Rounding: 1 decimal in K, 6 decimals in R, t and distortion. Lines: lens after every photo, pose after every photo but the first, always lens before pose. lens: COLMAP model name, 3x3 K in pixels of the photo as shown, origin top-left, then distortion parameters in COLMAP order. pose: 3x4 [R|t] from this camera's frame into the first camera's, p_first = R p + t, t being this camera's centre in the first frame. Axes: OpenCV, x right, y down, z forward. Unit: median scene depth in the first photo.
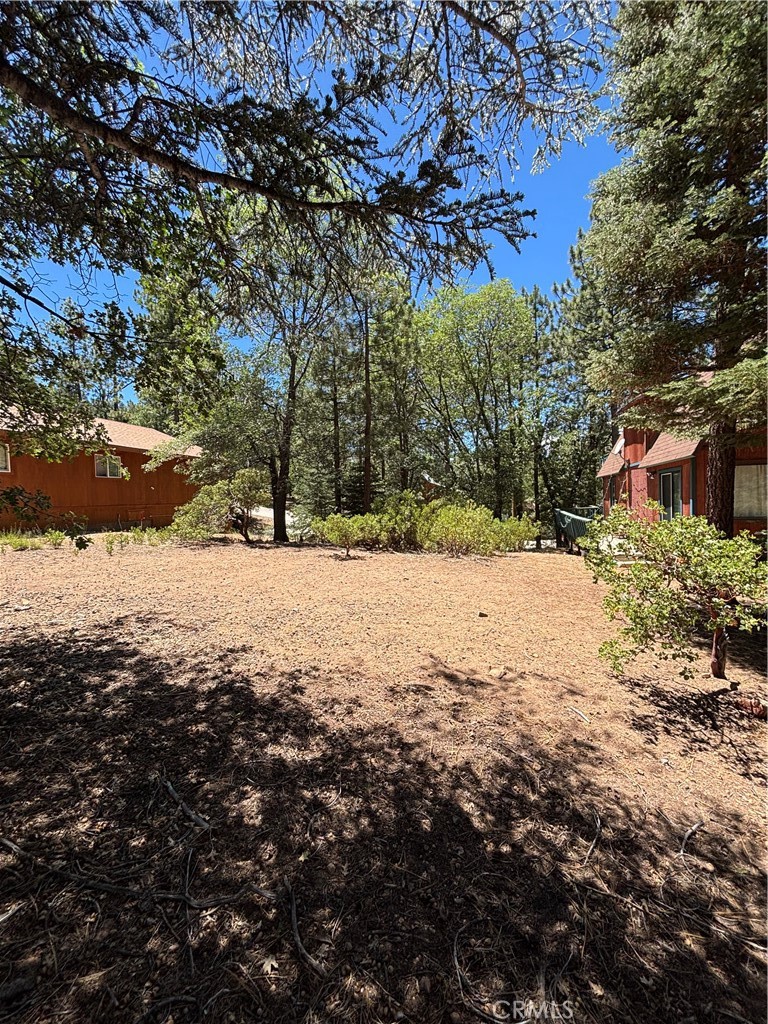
lens RADIAL K [[410.9, 0, 382.8], [0, 410.9, 512.6], [0, 0, 1]] dist [0.000659, 0.000194]
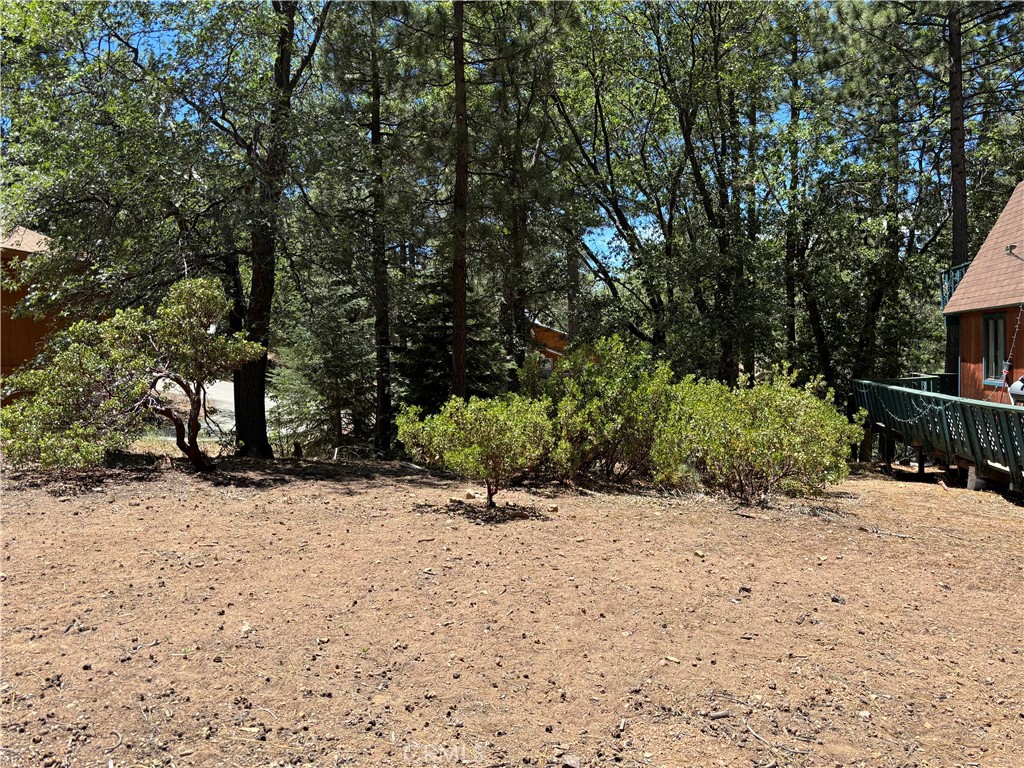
lens RADIAL K [[830.5, 0, 512.7], [0, 830.5, 382.2], [0, 0, 1]] dist [0.003632, -0.002643]
pose [[0.992368, 0.000847, 0.123311, -0.128191], [-0.000798, 1.000000, -0.000446, -0.008147], [-0.123312, 0.000344, 0.992368, 0.180222]]
